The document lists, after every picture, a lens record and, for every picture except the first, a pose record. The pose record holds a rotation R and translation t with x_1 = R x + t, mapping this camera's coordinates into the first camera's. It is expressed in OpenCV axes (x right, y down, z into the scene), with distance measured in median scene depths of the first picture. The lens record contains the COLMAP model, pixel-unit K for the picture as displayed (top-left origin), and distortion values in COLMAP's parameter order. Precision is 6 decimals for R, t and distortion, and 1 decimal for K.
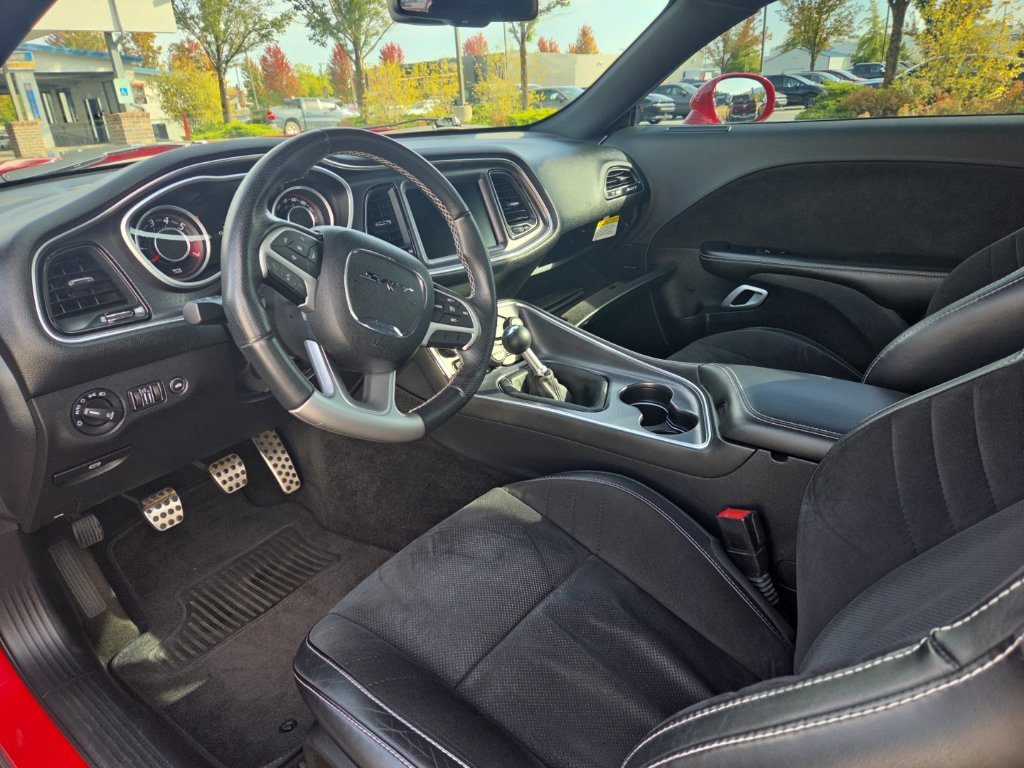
lens RADIAL K [[673.2, 0, 512.0], [0, 673.2, 384.0], [0, 0, 1]] dist [0.051856, -0.041392]
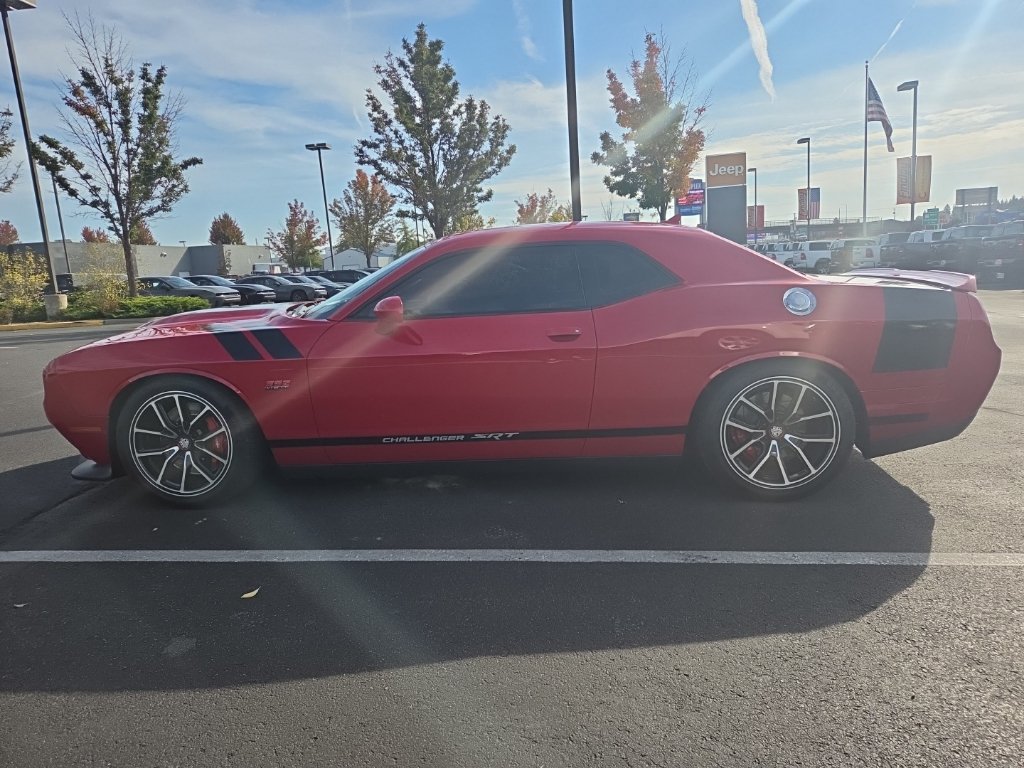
lens RADIAL K [[707.2, 0, 512.0], [0, 707.2, 384.0], [0, 0, 1]] dist [0.052383, -0.037505]
pose [[0.826706, -0.080936, 0.556783, -0.080303], [0.223803, 0.955245, -0.193442, 0.039921], [-0.516207, 0.284529, 0.807820, -0.092969]]
